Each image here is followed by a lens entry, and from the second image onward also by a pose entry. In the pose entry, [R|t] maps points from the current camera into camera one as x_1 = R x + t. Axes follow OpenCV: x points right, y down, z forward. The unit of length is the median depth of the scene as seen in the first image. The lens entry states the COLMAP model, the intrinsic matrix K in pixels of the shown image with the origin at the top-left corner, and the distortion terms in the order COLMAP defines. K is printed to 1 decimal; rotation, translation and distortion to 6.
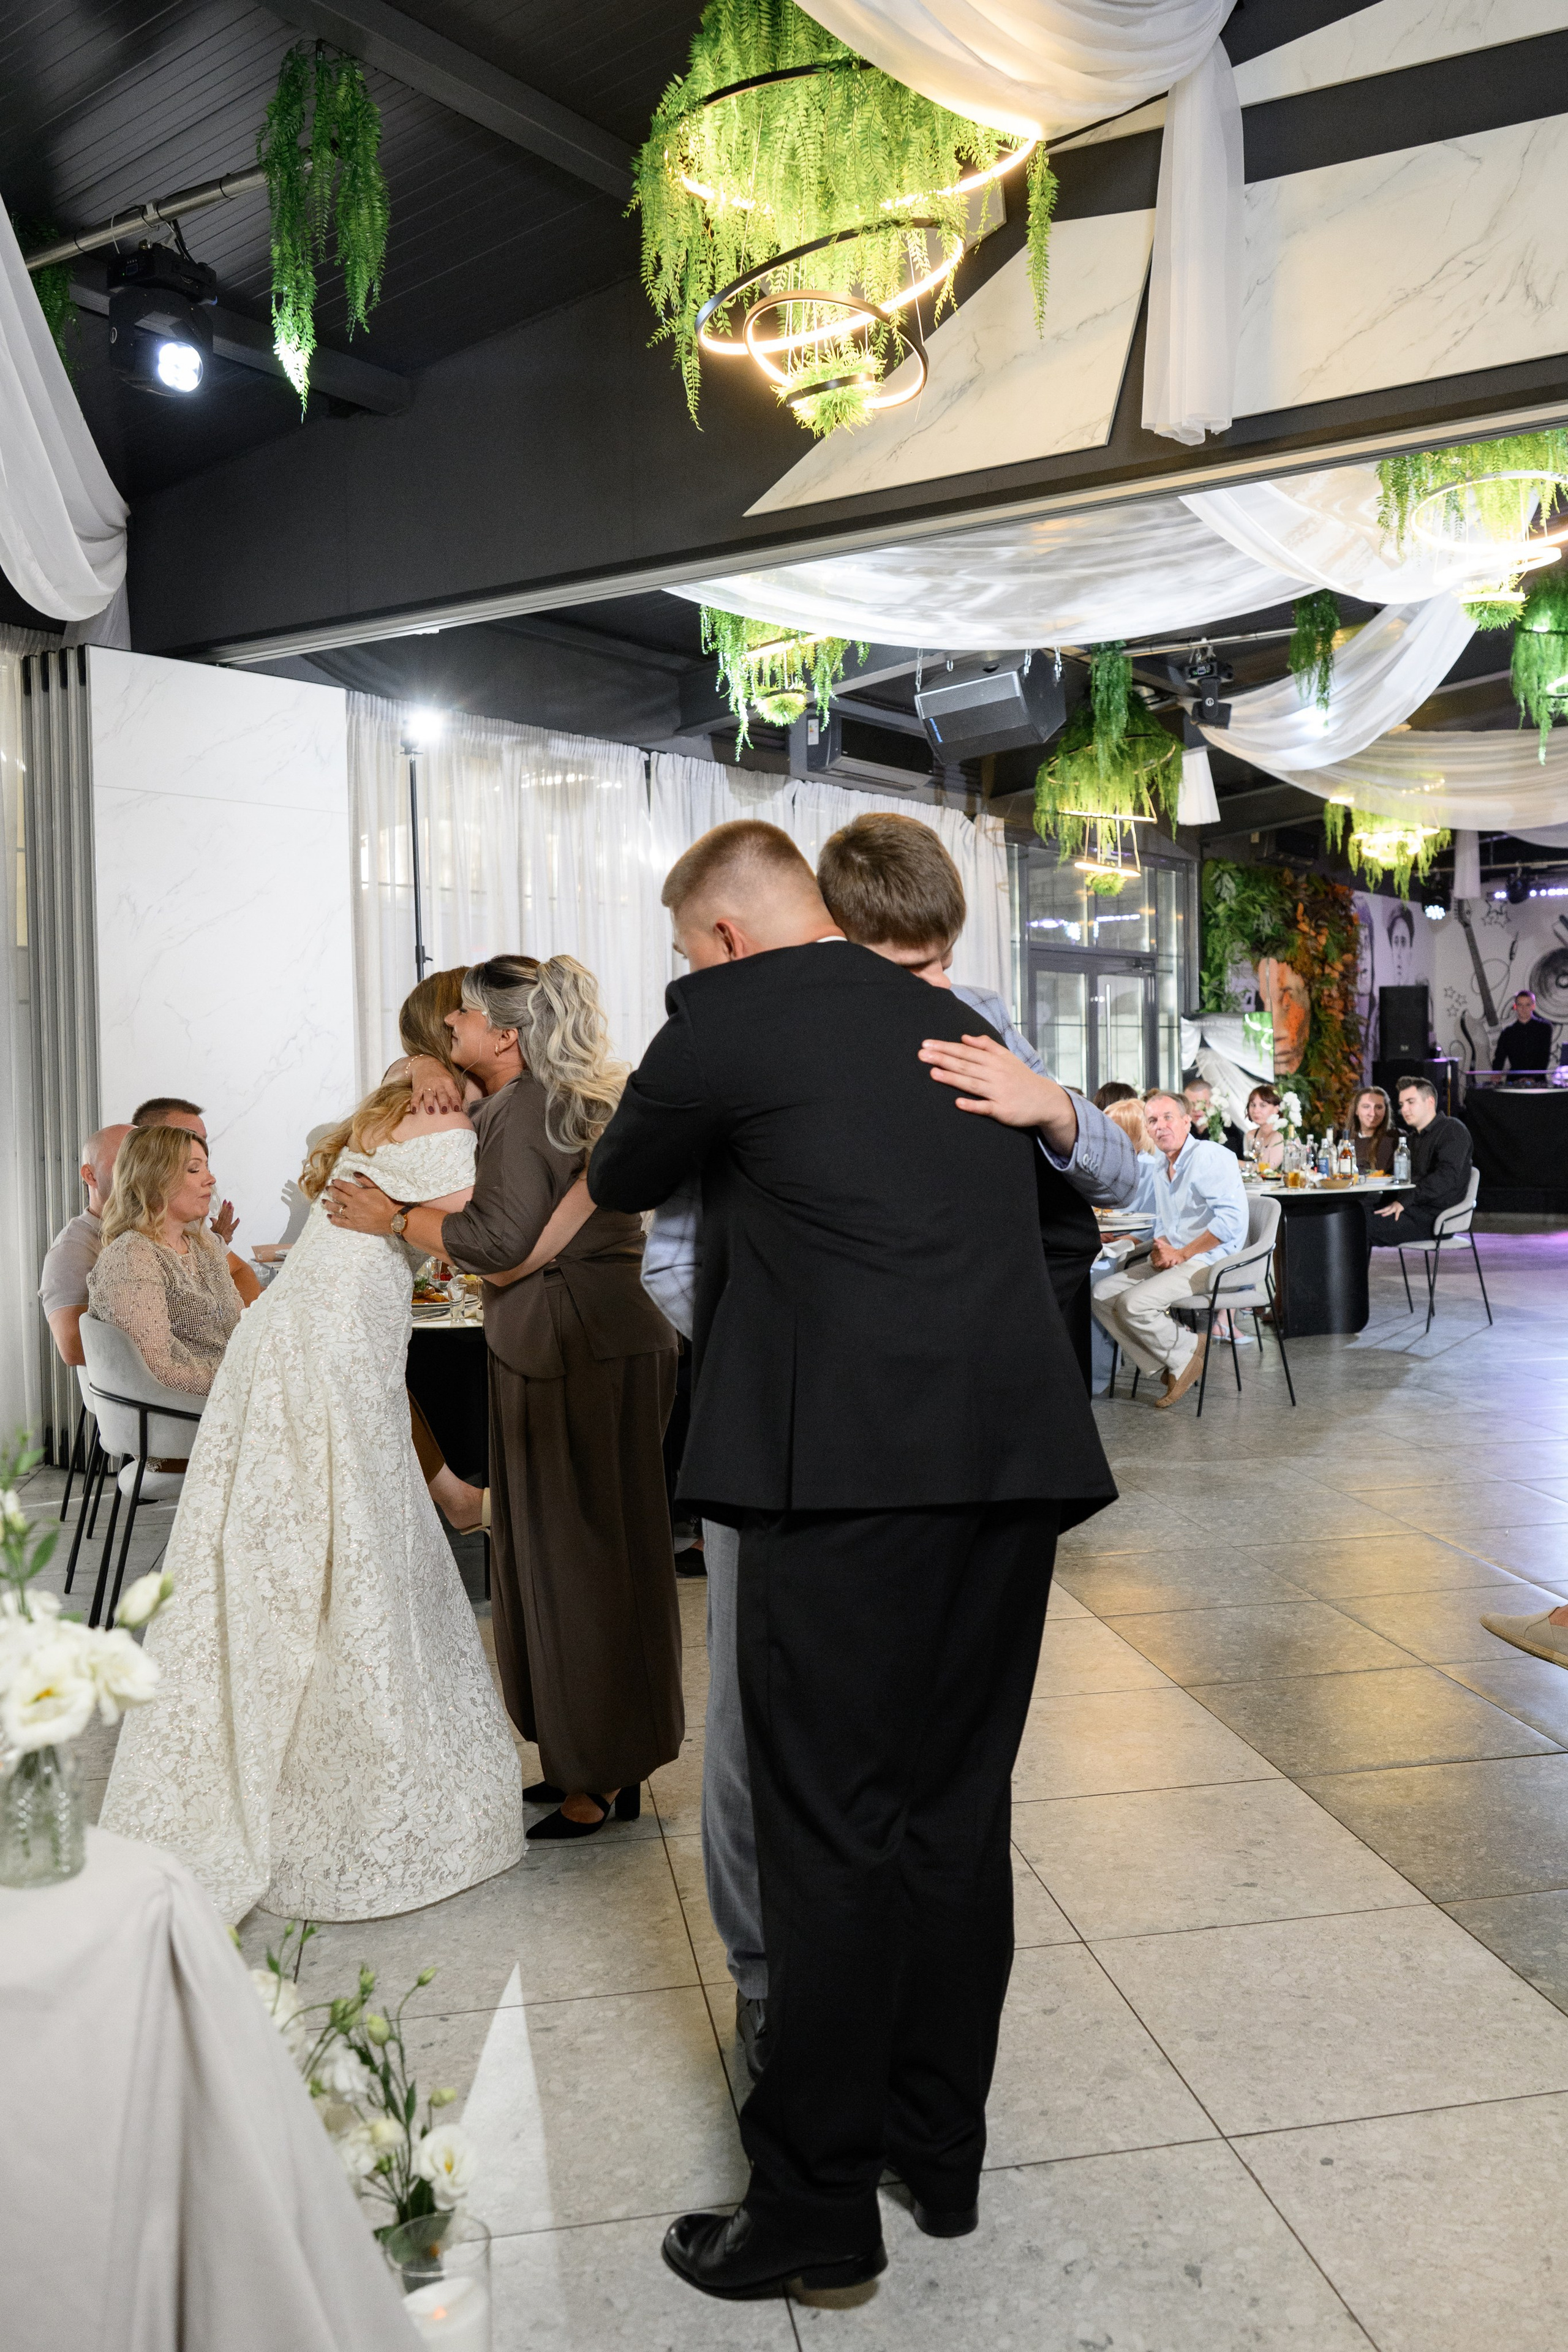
lens RADIAL K [[1815.8, 0, 909.7], [0, 1815.8, 1105.9], [0, 0, 1]] dist [-0.033114, 0.001975]
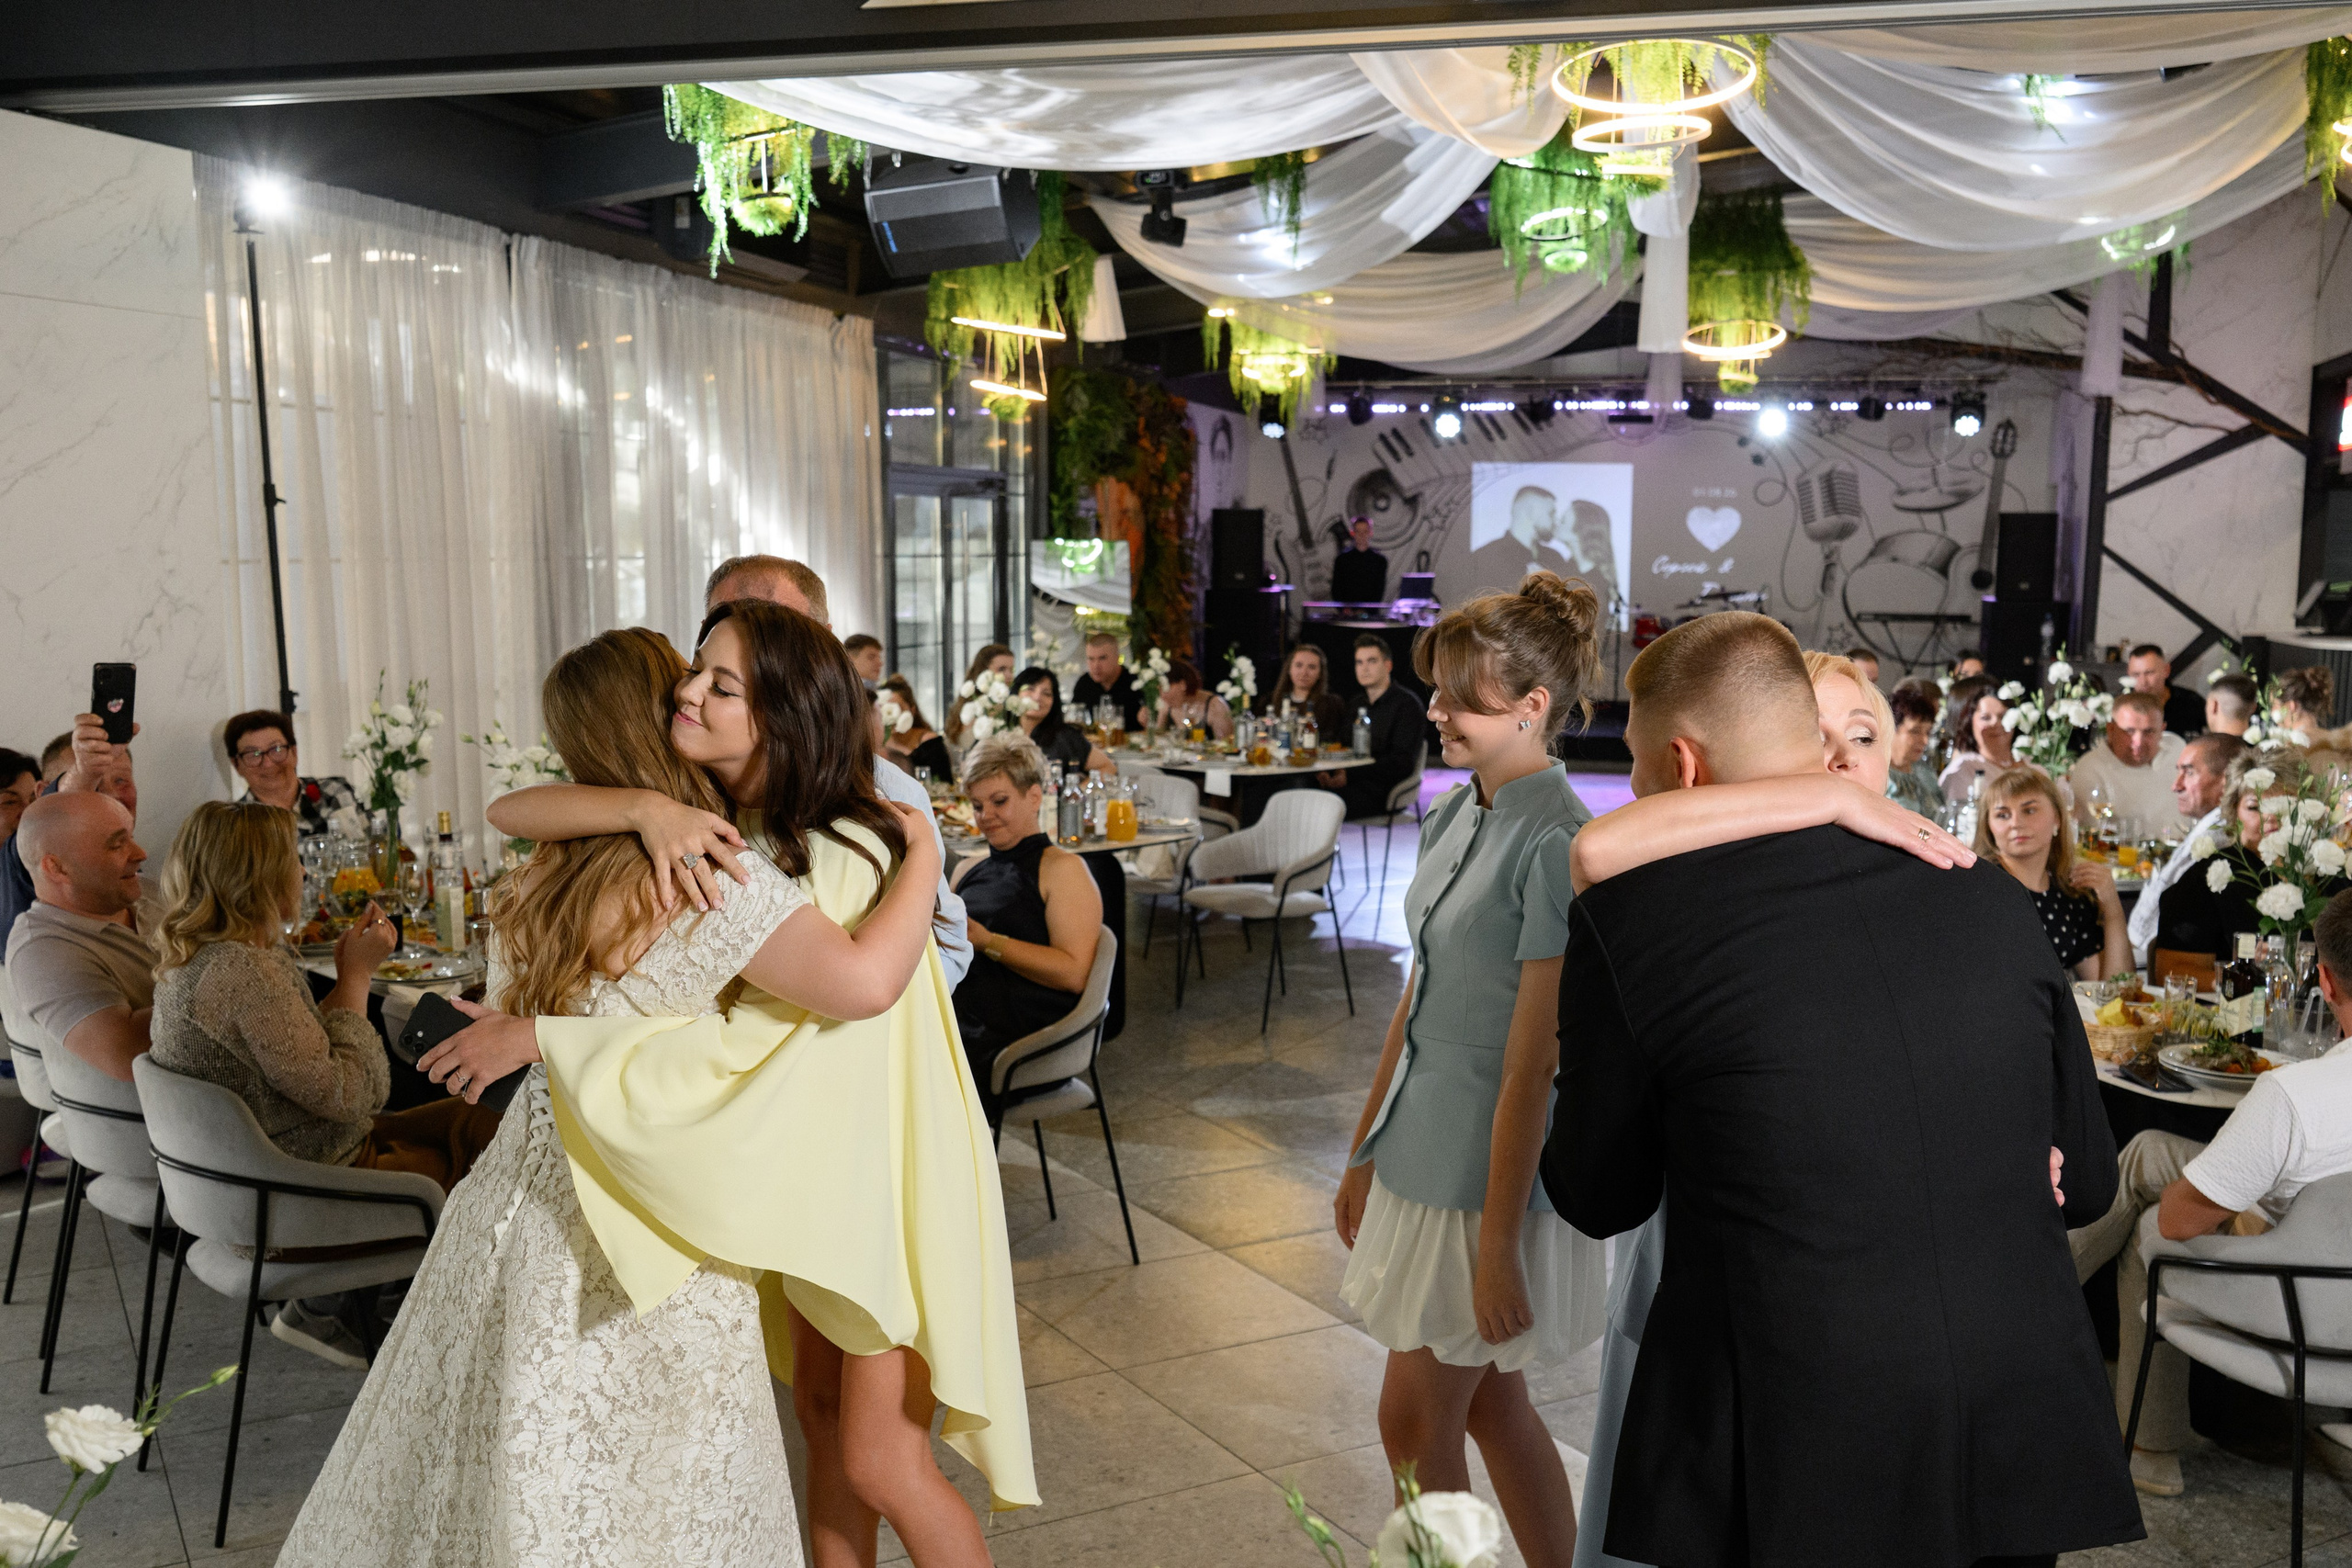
lens RADIAL K [[1990.8, 0, 1226.8], [0, 1990.8, 851.2], [0, 0, 1]] dist [-0.019216, -0.000685]
pose [[0.958047, -0.017047, 0.286102, -0.094973], [-0.016423, 0.993324, 0.114180, -0.027383], [-0.286139, -0.114088, 0.951372, 0.034407]]
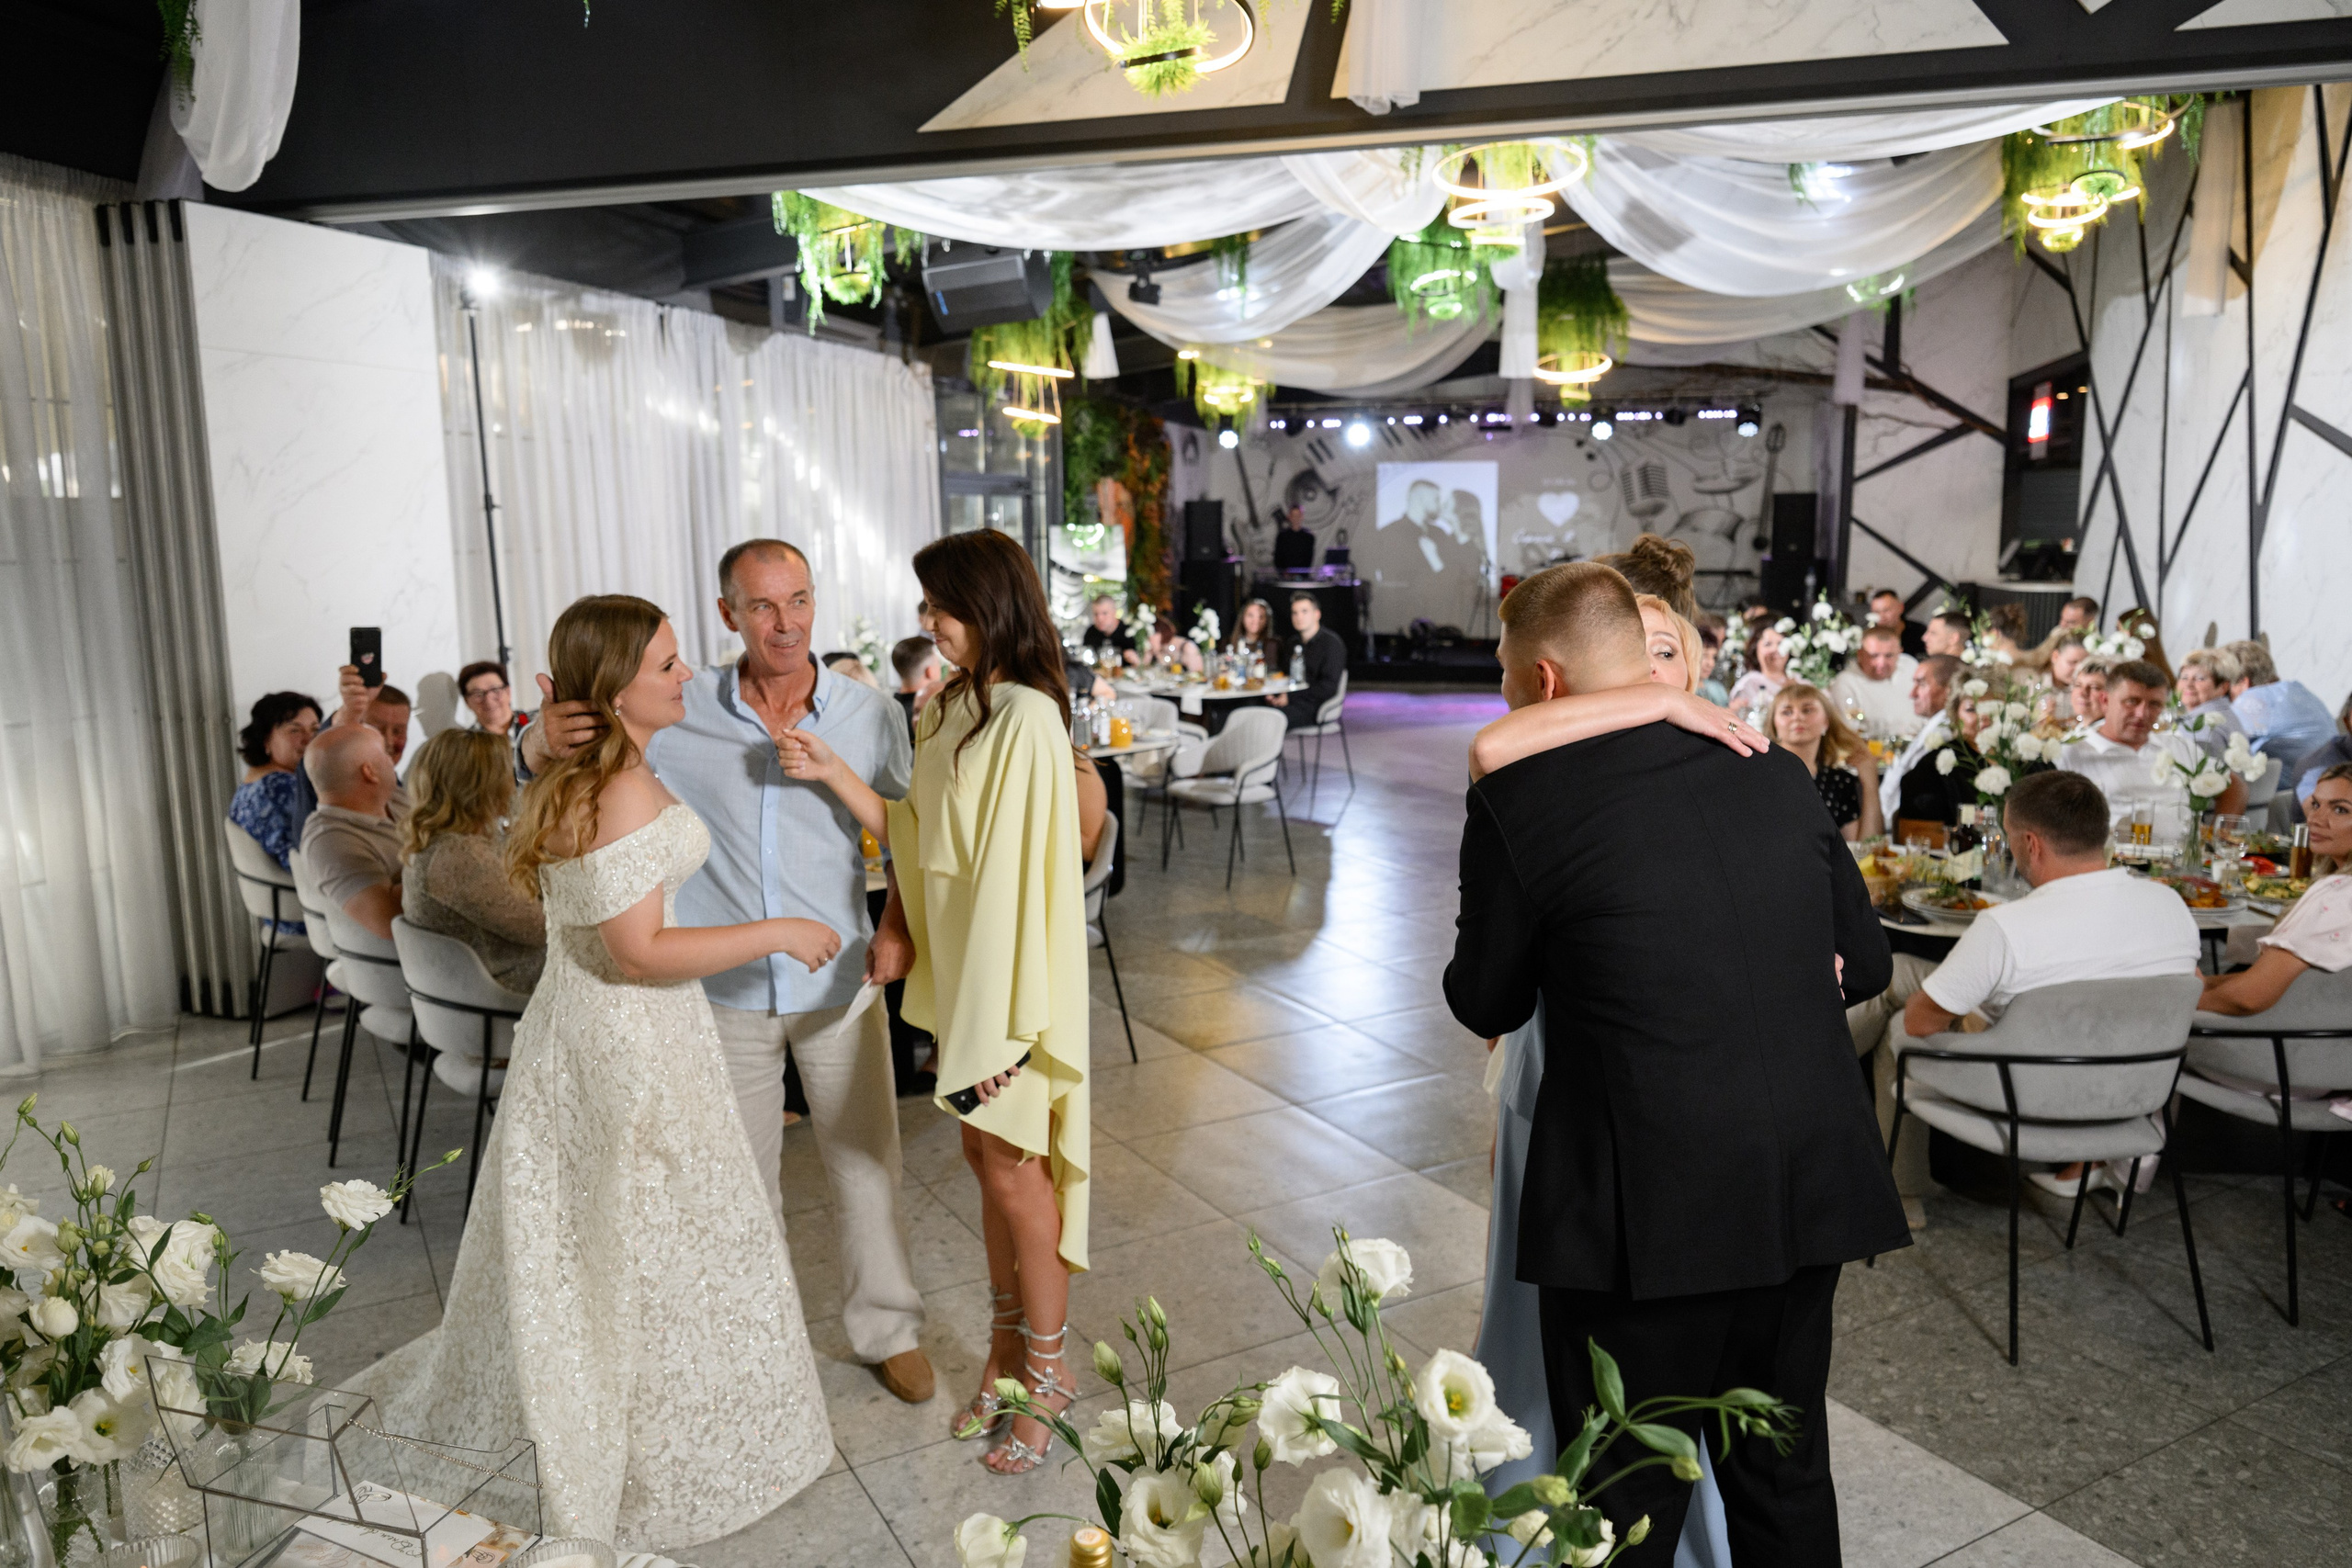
lens RADIAL K [[1474.7, 0, 1169.2], [0, 1474.7, 760.9], [0, 0, 1]] dist [-0.016294, -0.004836]
pose [[0.963304, -0.032503, 0.266438, -0.094123], [0.000759, 0.992967, 0.118390, -0.027042], [-0.268412, -0.113843, 0.956554, 0.036509]]
